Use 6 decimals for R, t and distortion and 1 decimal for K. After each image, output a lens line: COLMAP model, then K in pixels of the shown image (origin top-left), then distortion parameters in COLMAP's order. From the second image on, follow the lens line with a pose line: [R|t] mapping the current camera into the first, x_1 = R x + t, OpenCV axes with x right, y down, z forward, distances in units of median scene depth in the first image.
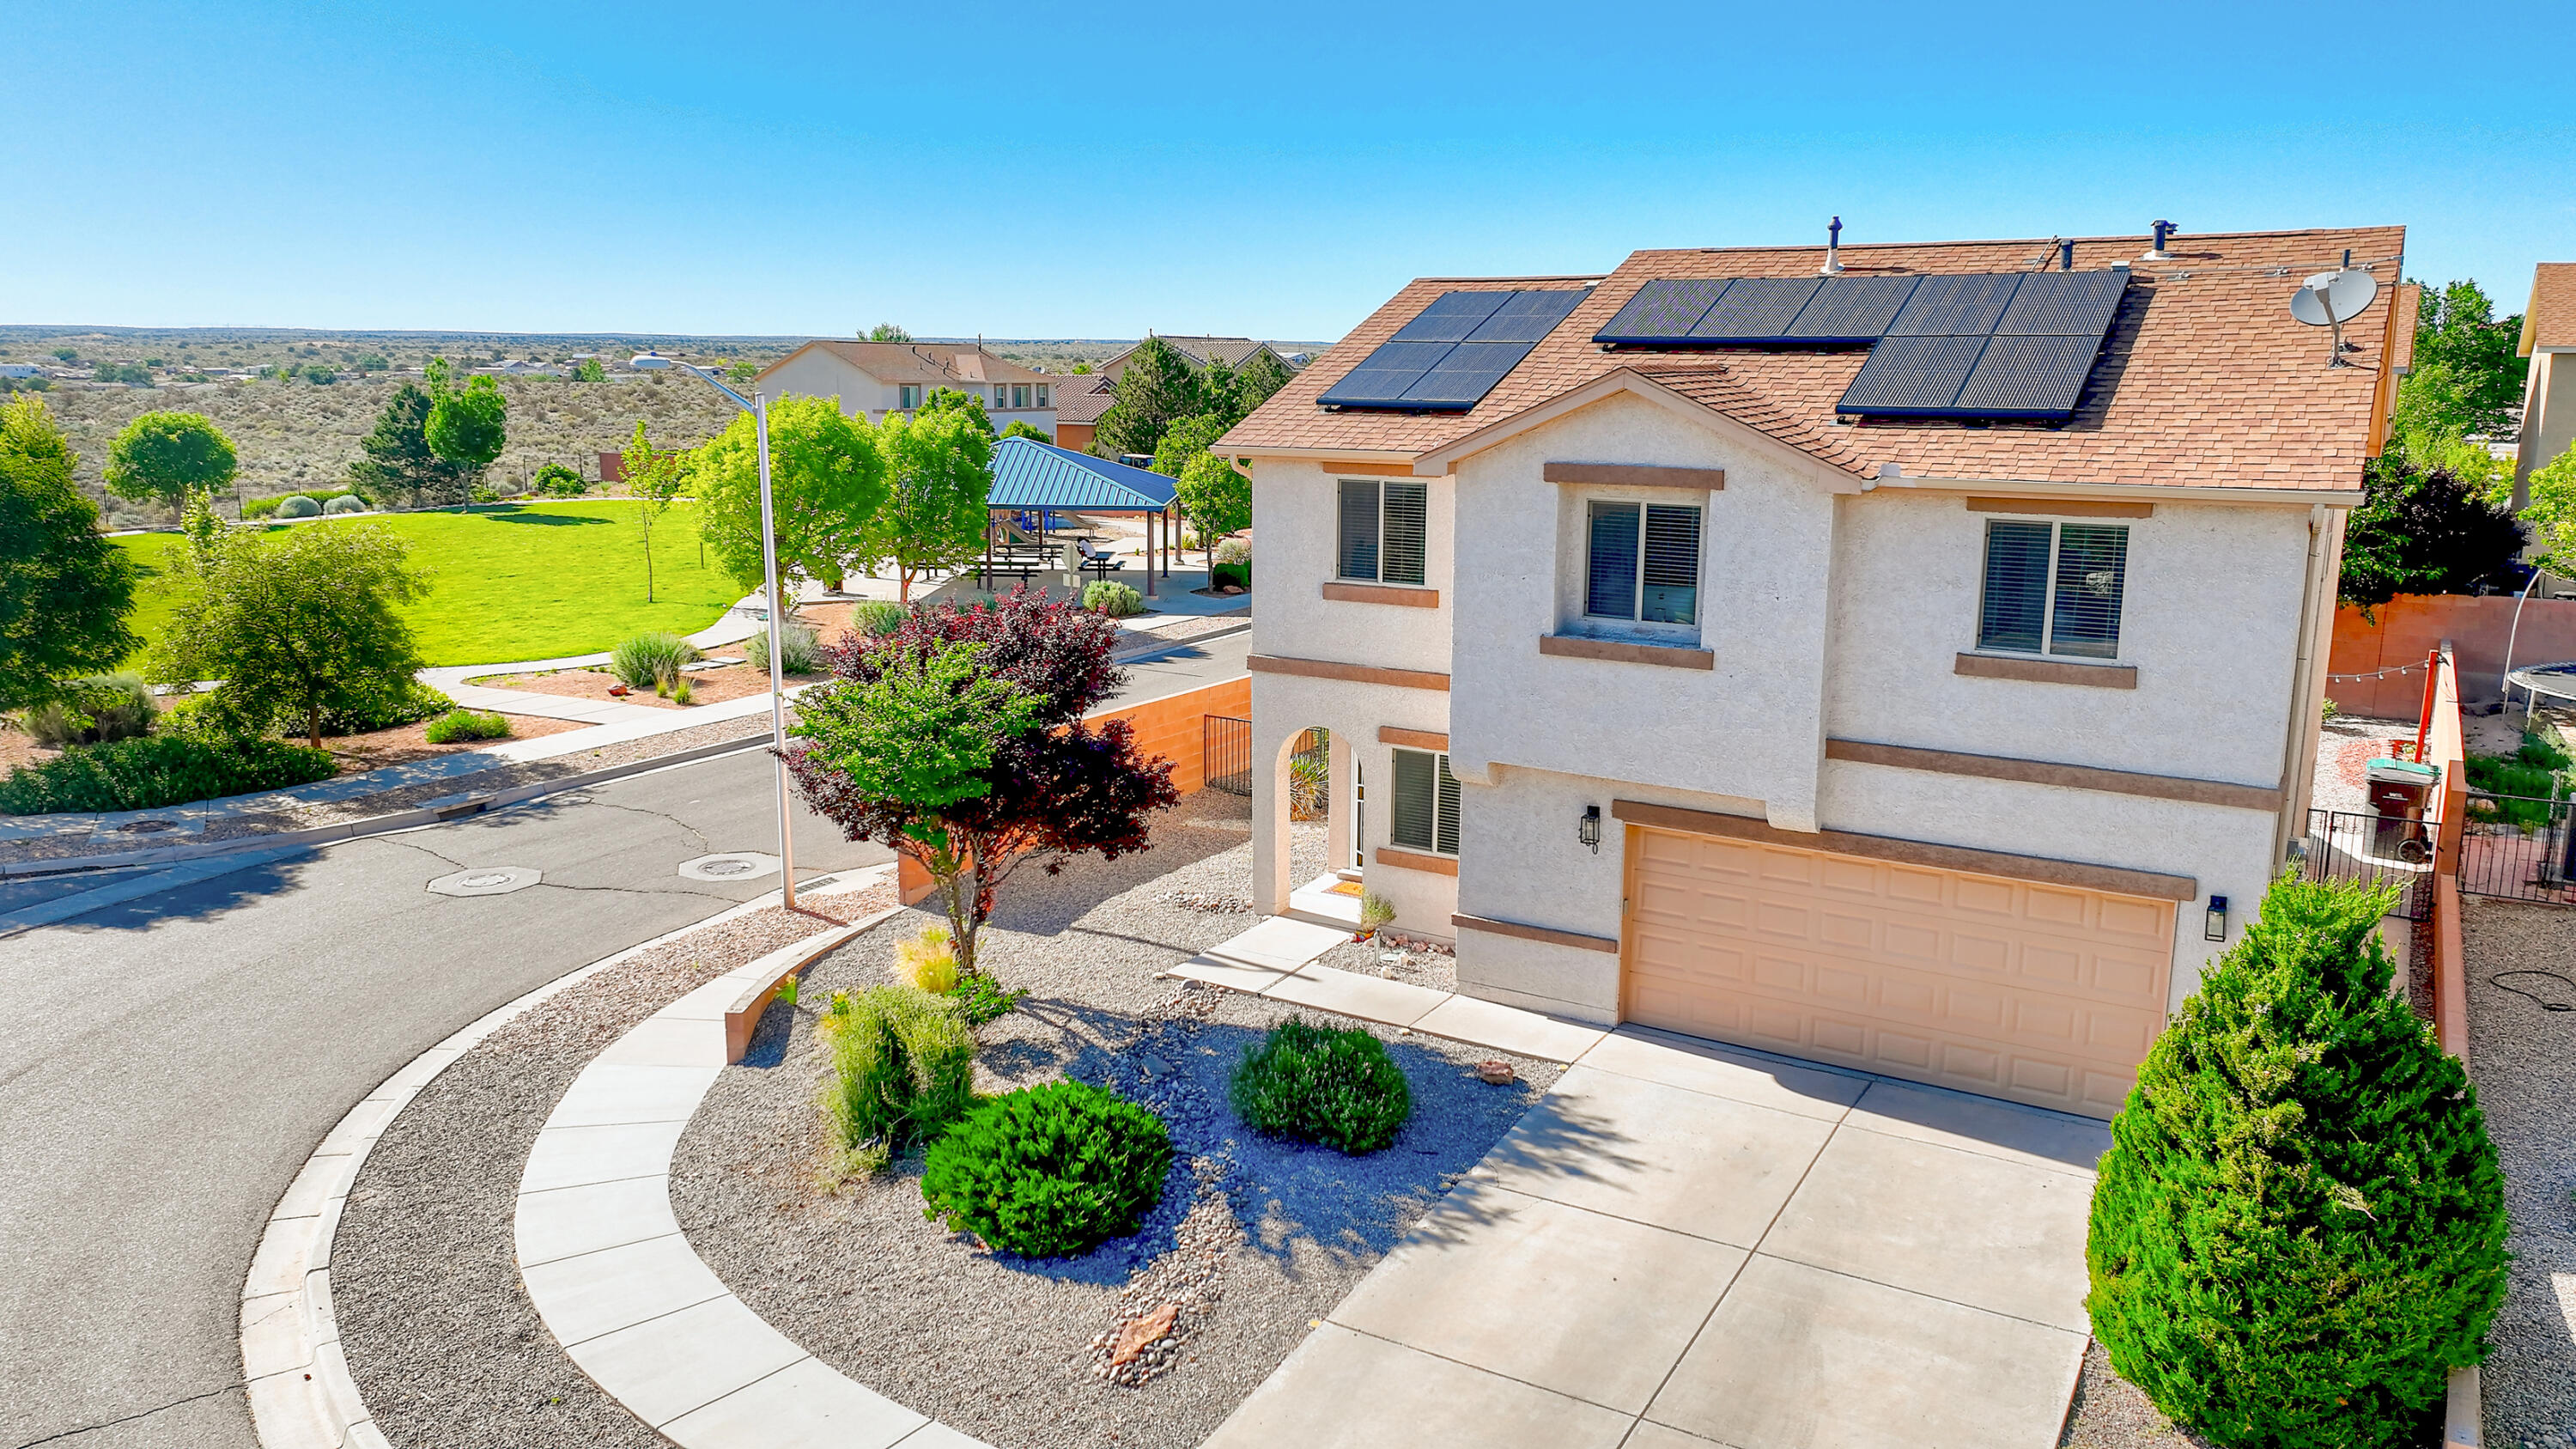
lens RADIAL K [[1816.1, 0, 1280.8], [0, 1816.1, 721.2], [0, 0, 1]] dist [-0.000263, 0.017280]
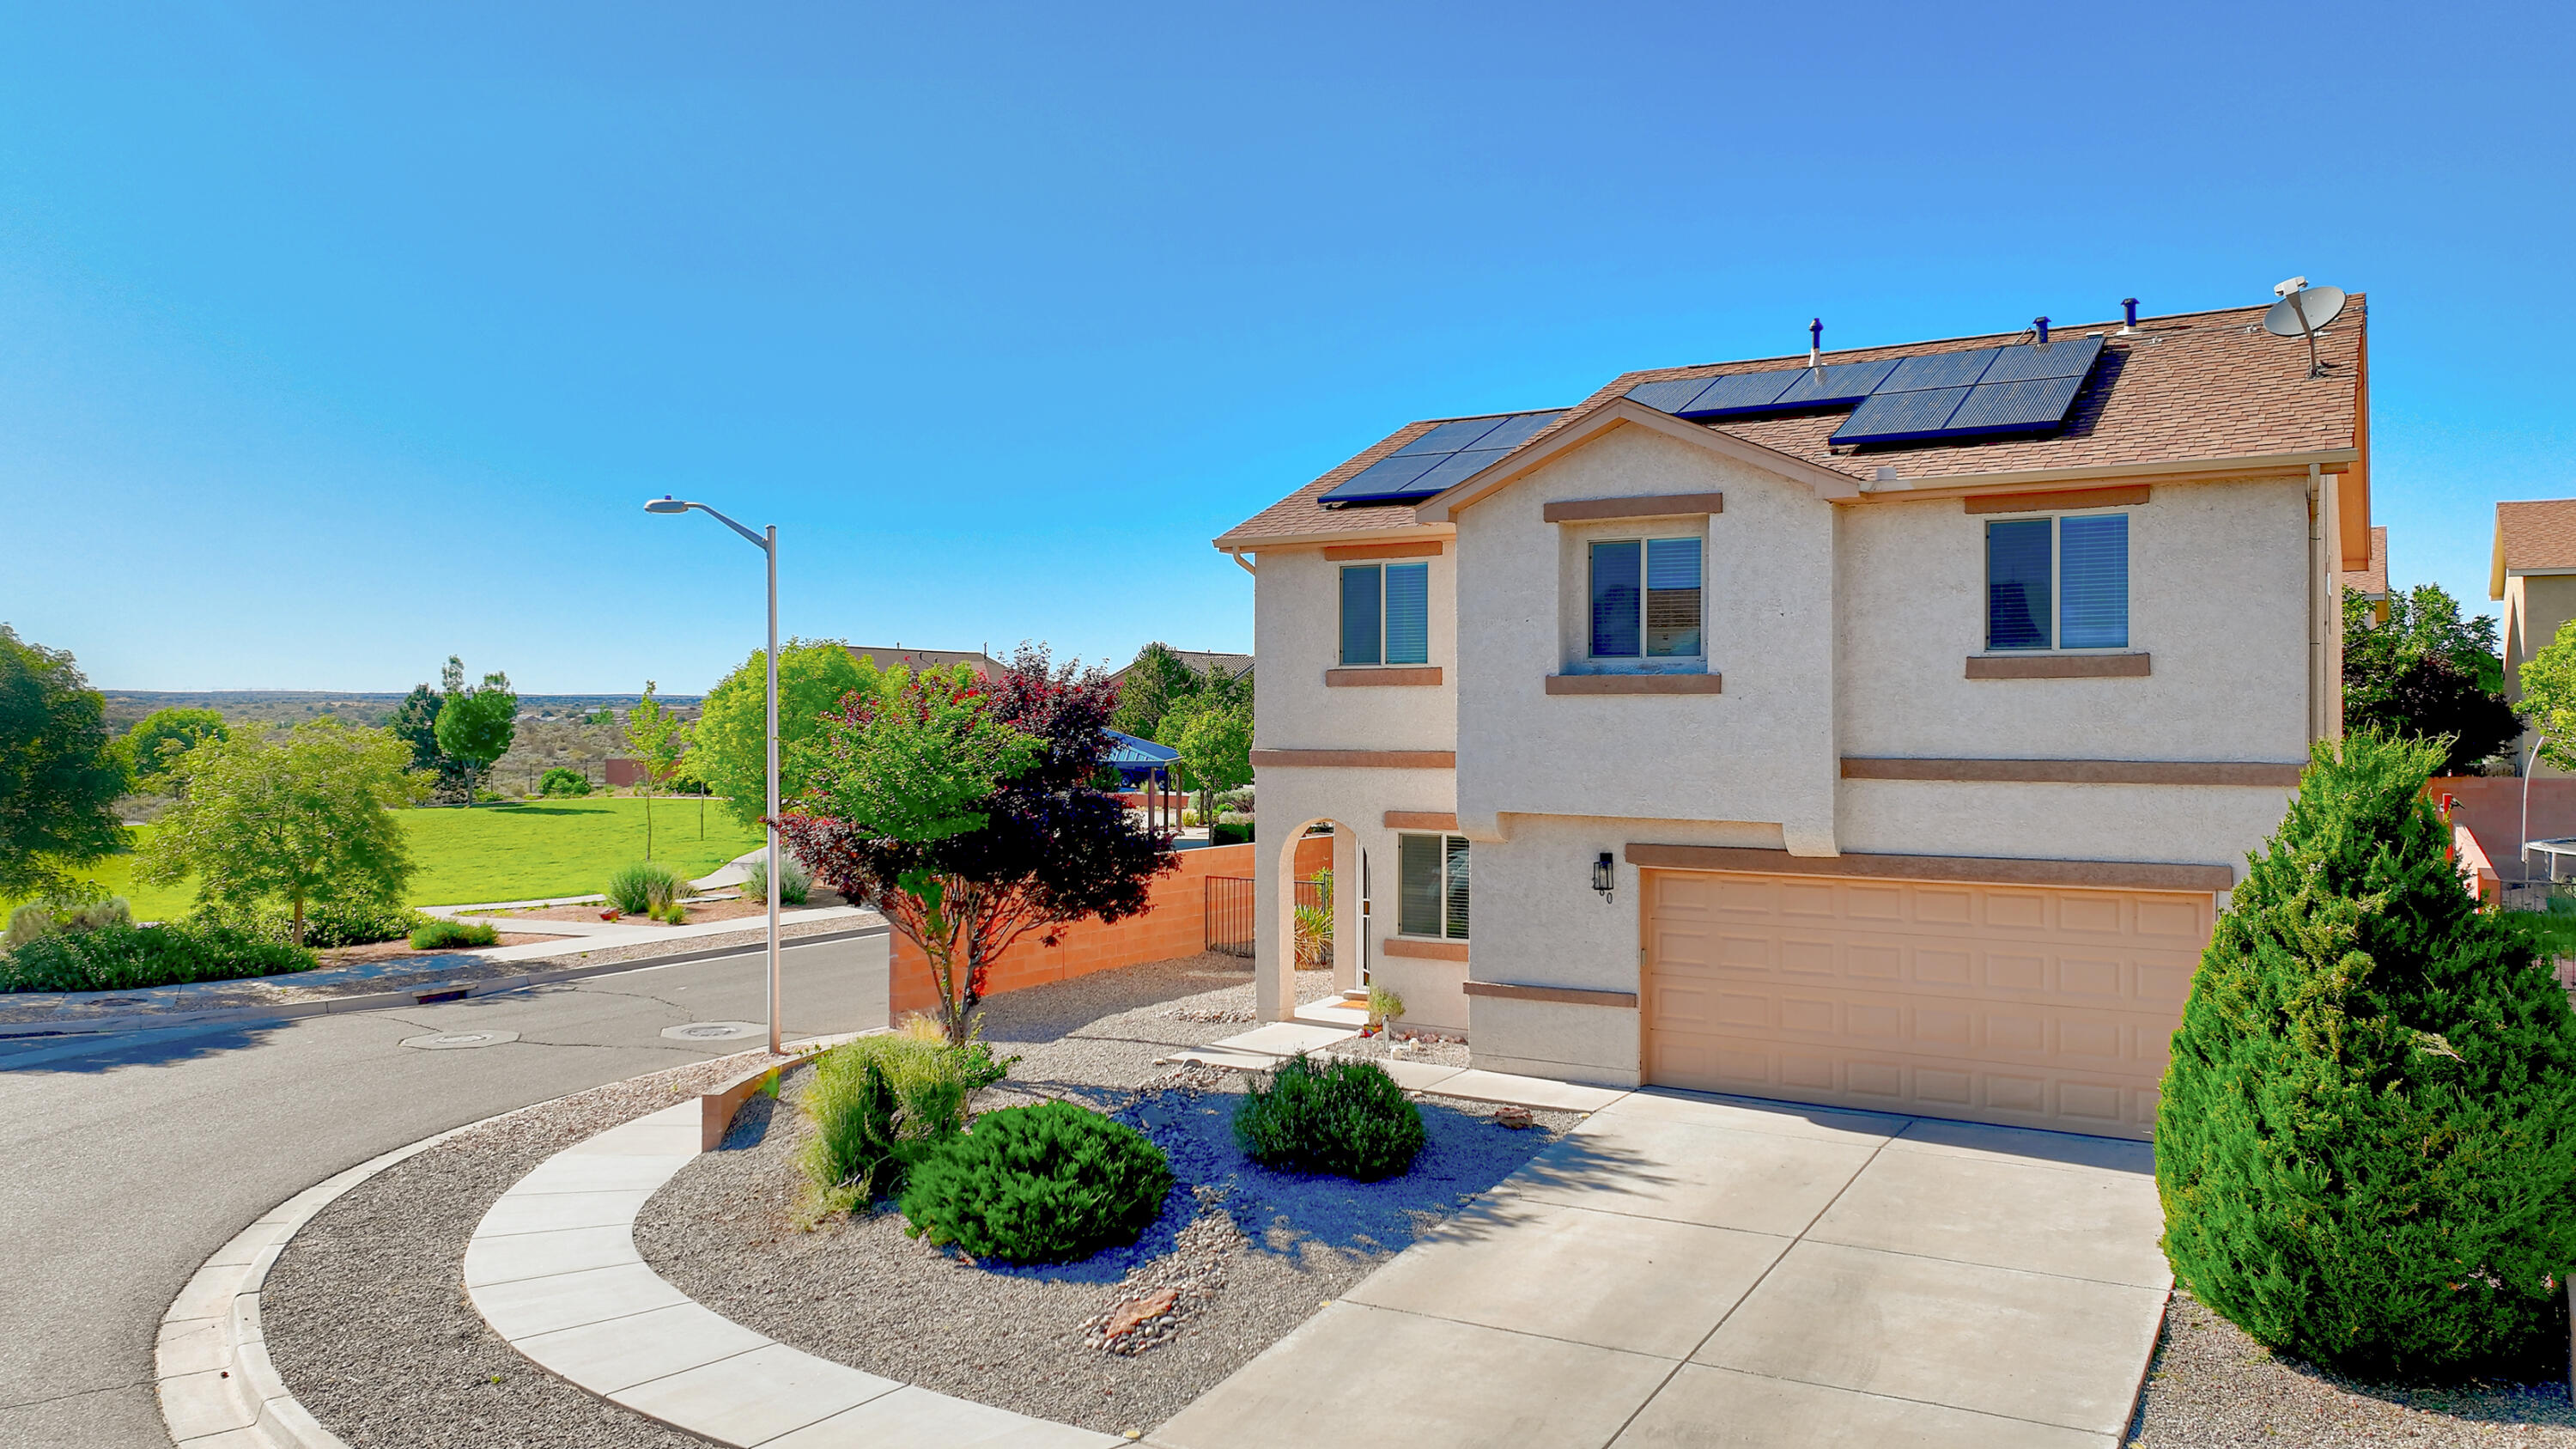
lens RADIAL K [[1816.1, 0, 1280.7], [0, 1816.1, 718.4], [0, 0, 1]] dist [-0.000263, 0.017280]
pose [[0.999987, -0.005020, 0.000826, -0.003108], [0.005085, 0.980898, -0.194459, 0.179193], [0.000166, 0.194460, 0.980910, 0.032137]]
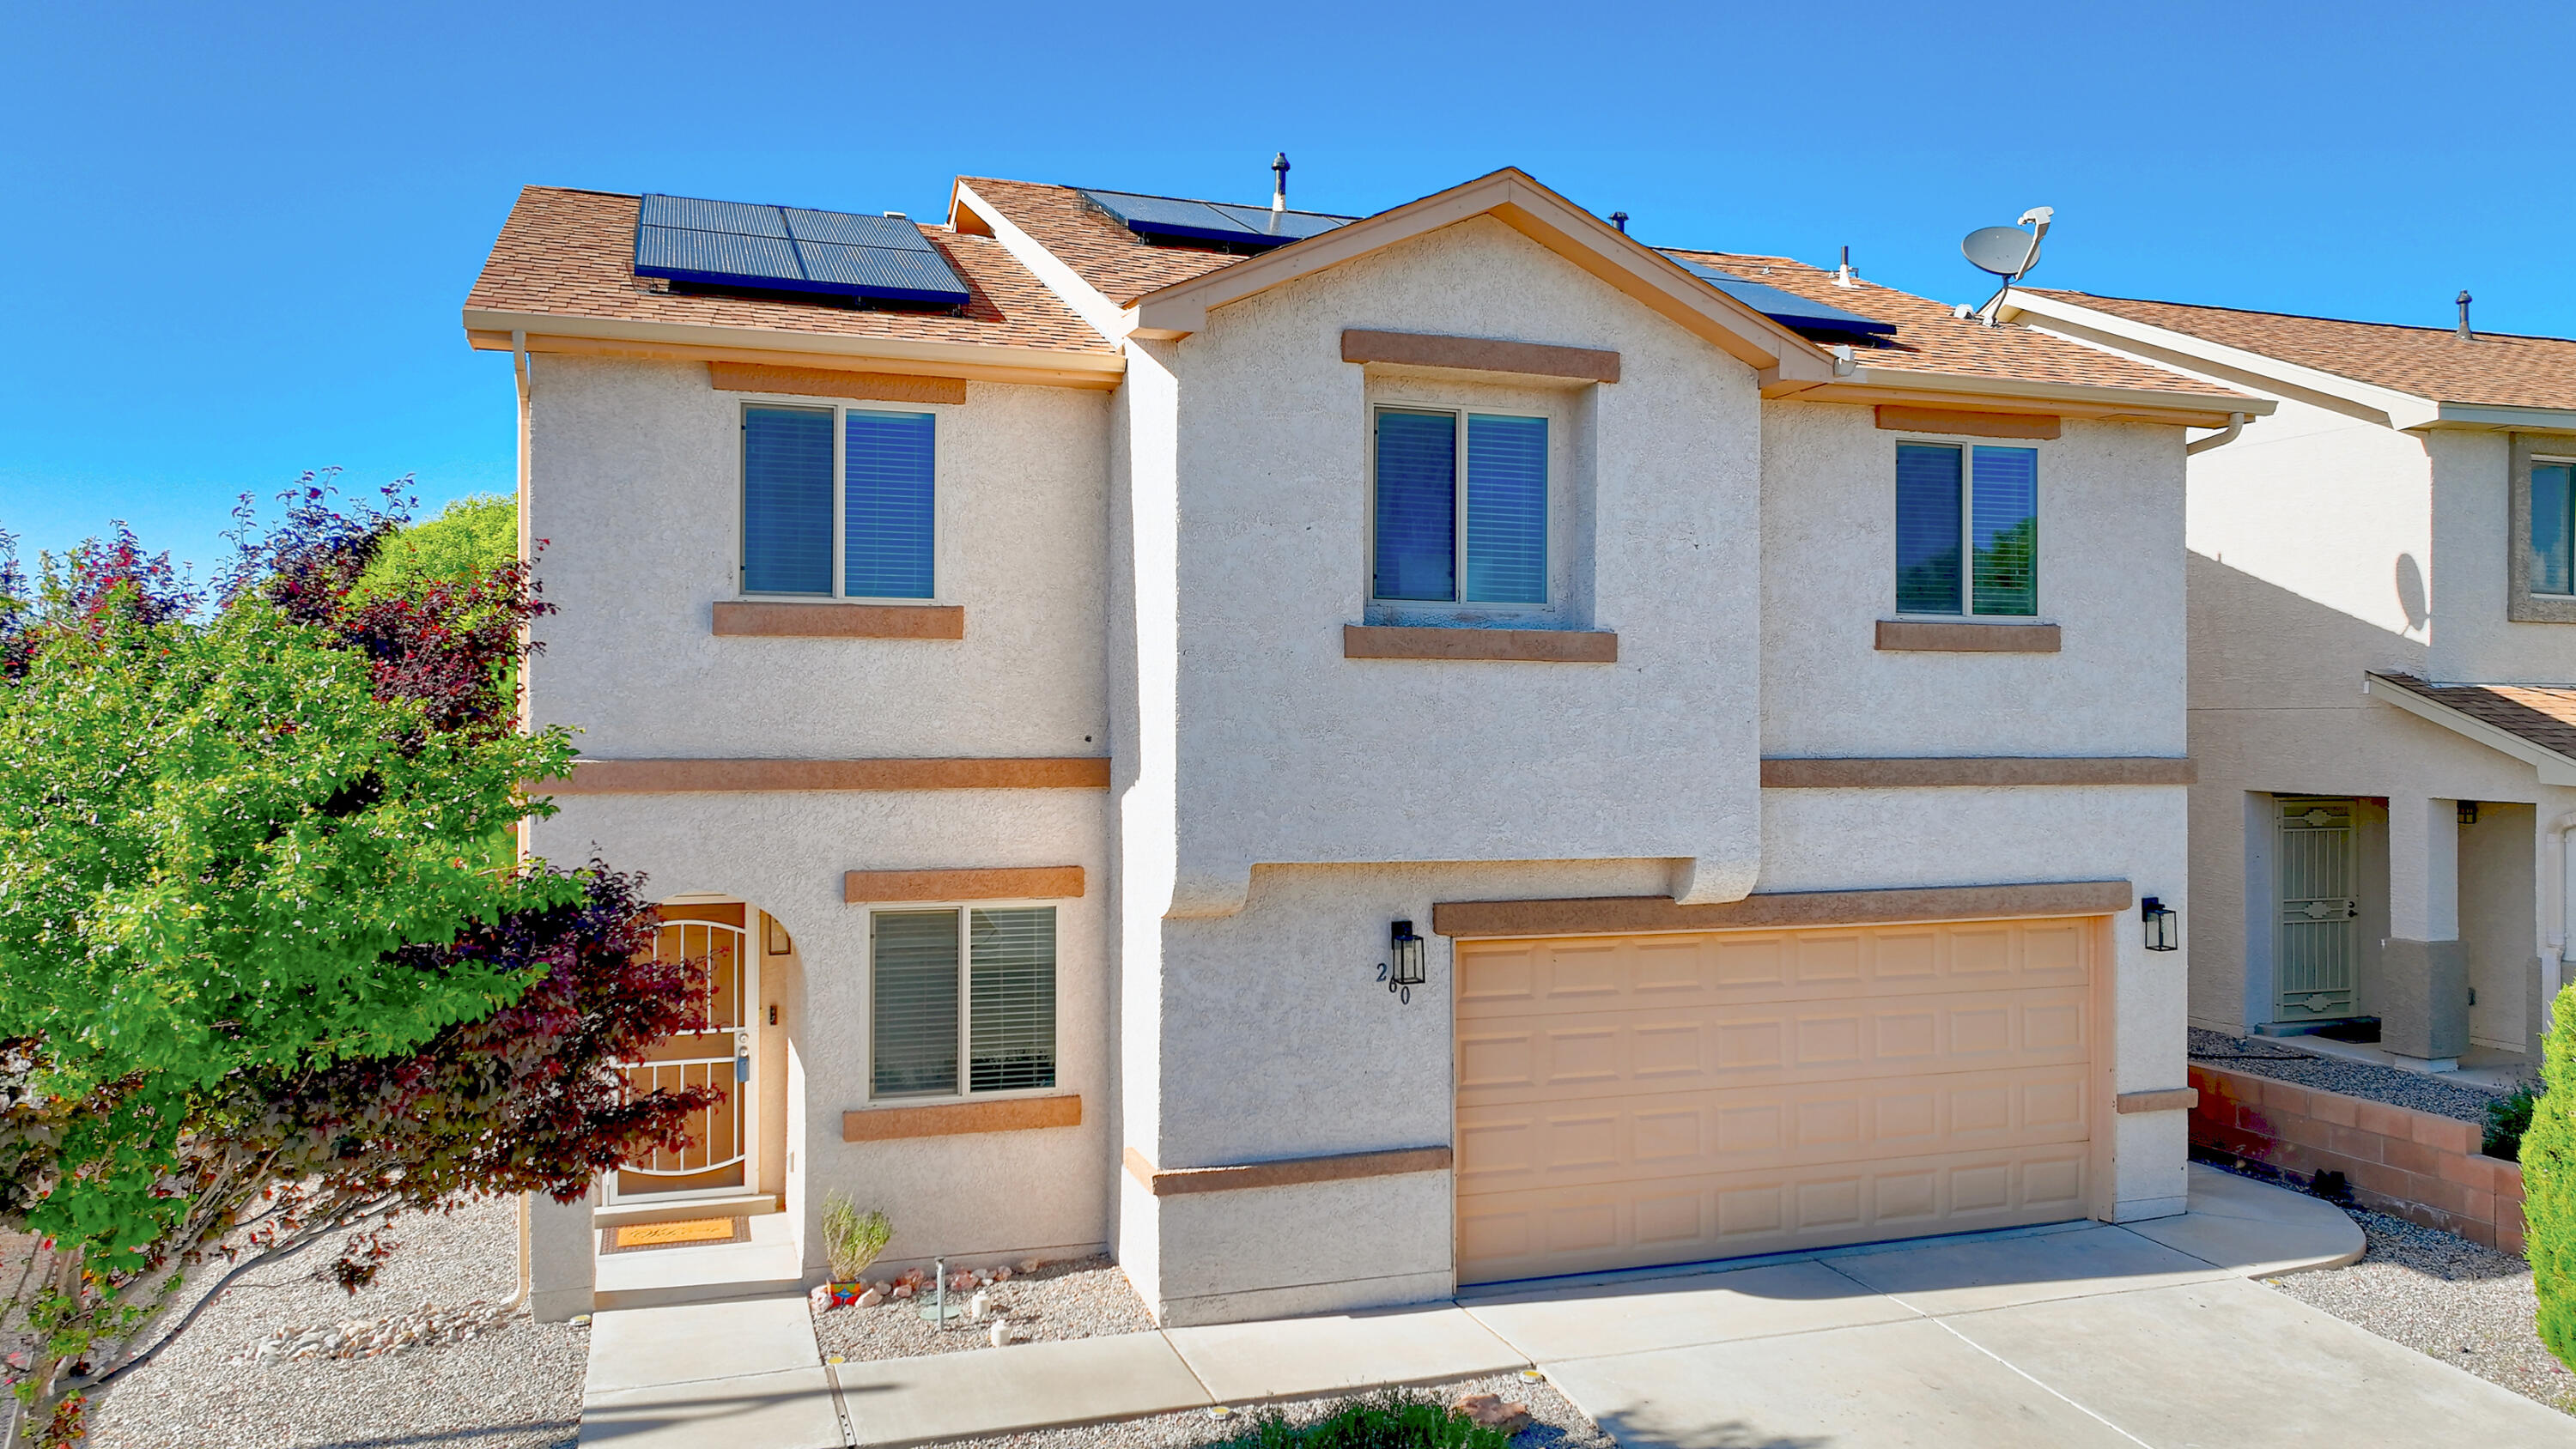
lens RADIAL K [[1815.6, 0, 1288.8], [0, 1815.6, 718.9], [0, 0, 1]] dist [-0.000263, 0.017280]
pose [[0.630221, -0.002494, 0.776412, -0.337352], [0.150831, 0.981337, -0.119279, 0.051307], [-0.761625, 0.192279, 0.618835, 0.706147]]
